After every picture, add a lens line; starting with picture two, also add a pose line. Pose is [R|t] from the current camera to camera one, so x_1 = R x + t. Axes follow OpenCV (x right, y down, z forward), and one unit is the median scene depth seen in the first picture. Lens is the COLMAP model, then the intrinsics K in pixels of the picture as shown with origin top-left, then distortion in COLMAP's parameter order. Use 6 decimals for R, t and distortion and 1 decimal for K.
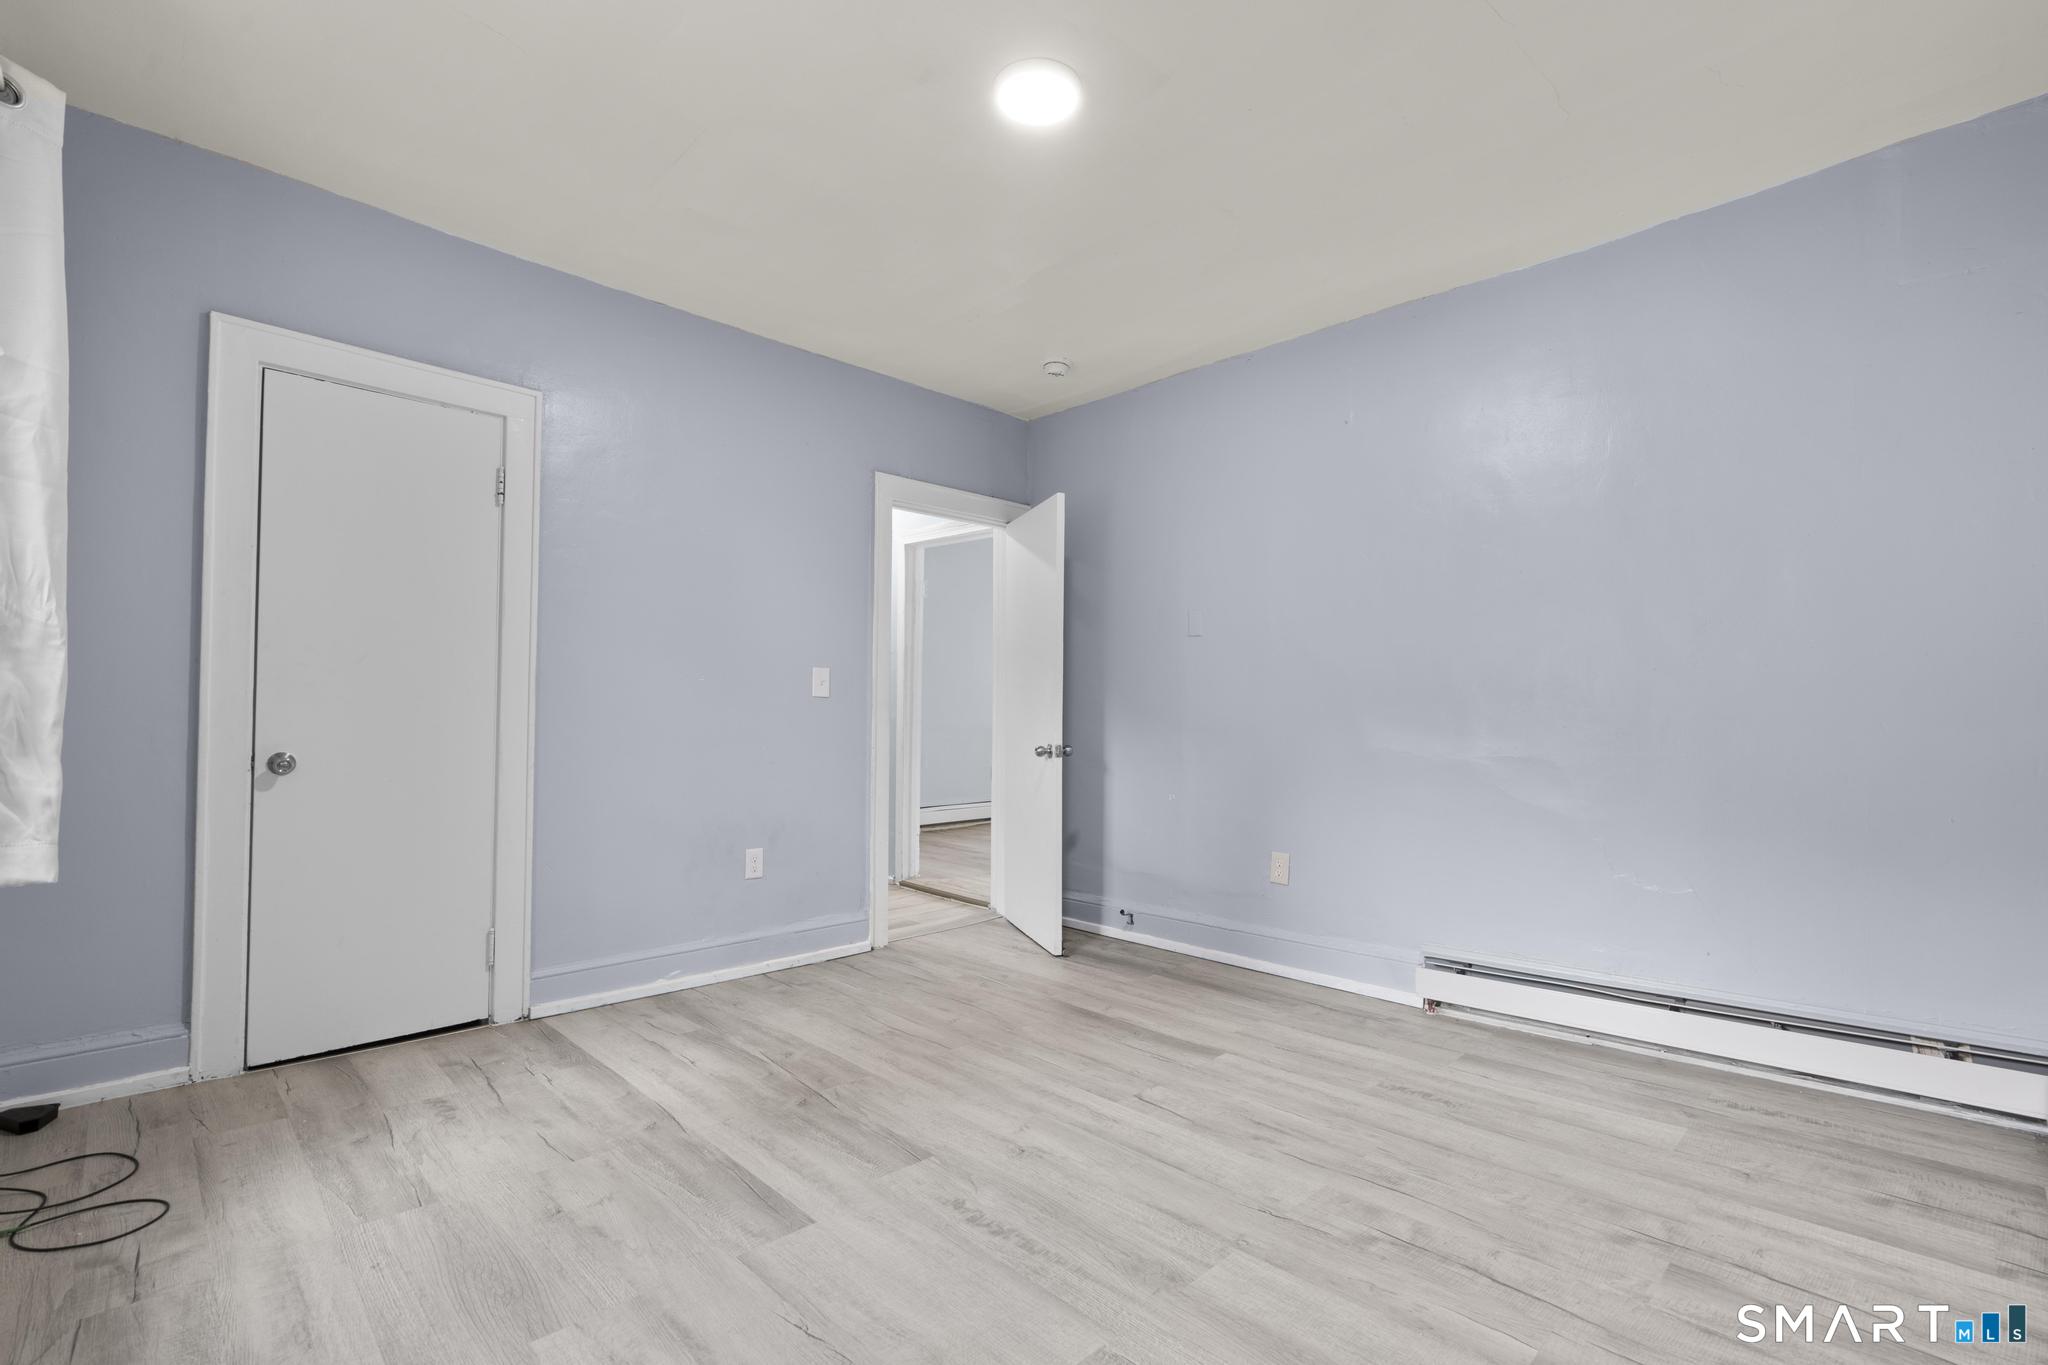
lens RADIAL K [[915.5, 0, 1034.1], [0, 915.5, 682.9], [0, 0, 1]] dist [-0.010856, 0.004380]
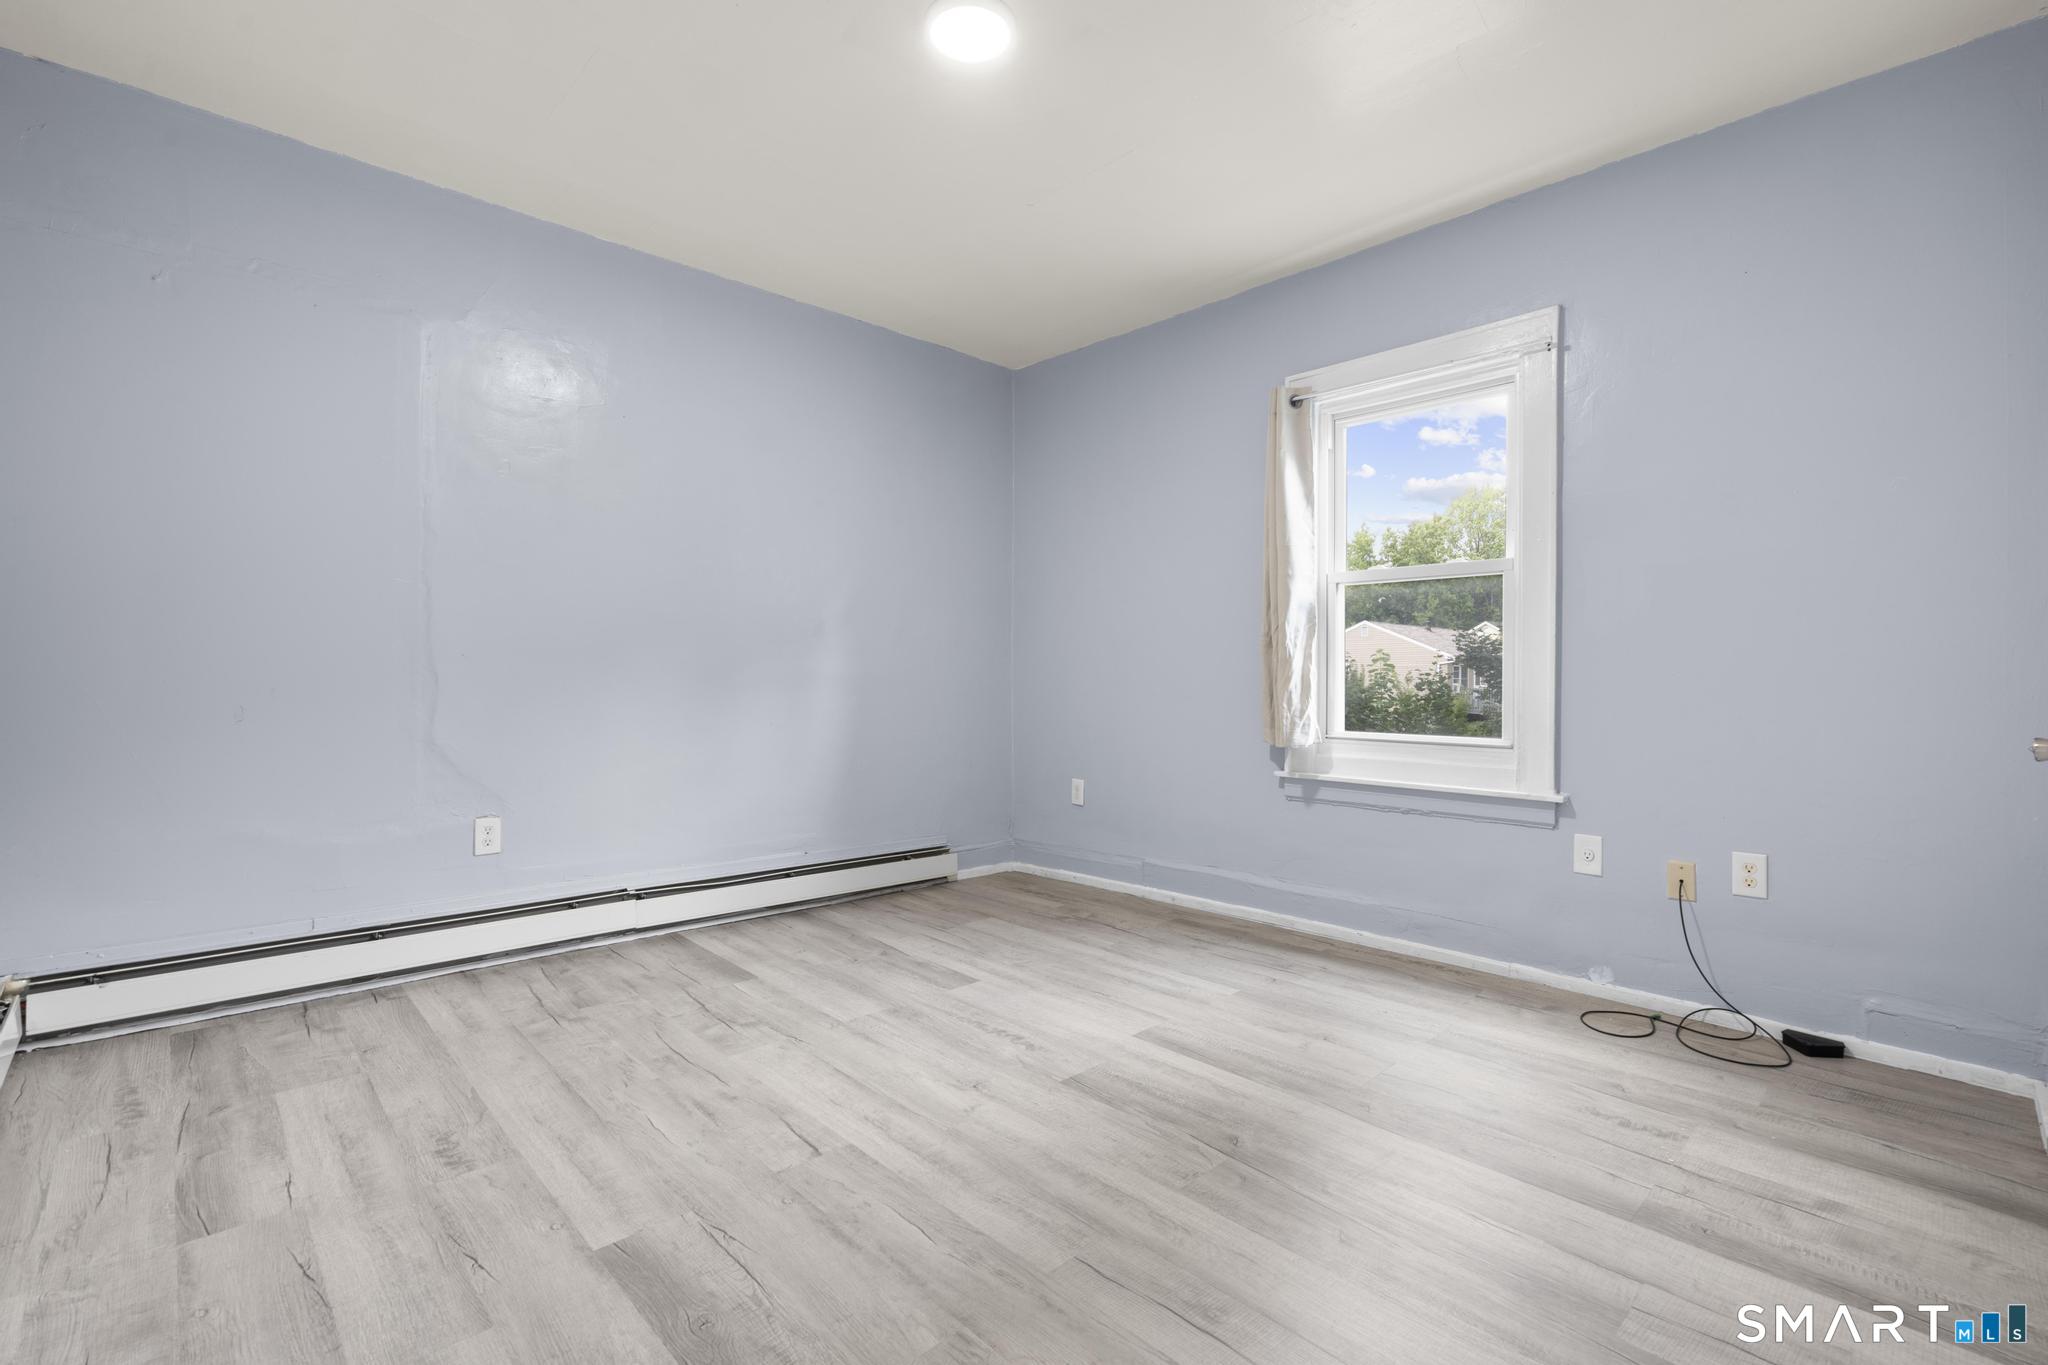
lens RADIAL K [[915.5, 0, 1034.1], [0, 915.5, 682.9], [0, 0, 1]] dist [-0.010856, 0.004380]
pose [[-0.999804, -0.010063, 0.017027, -0.090296], [-0.010533, 0.999559, -0.027765, 0.079649], [-0.016740, -0.027939, -0.999469, 1.991709]]
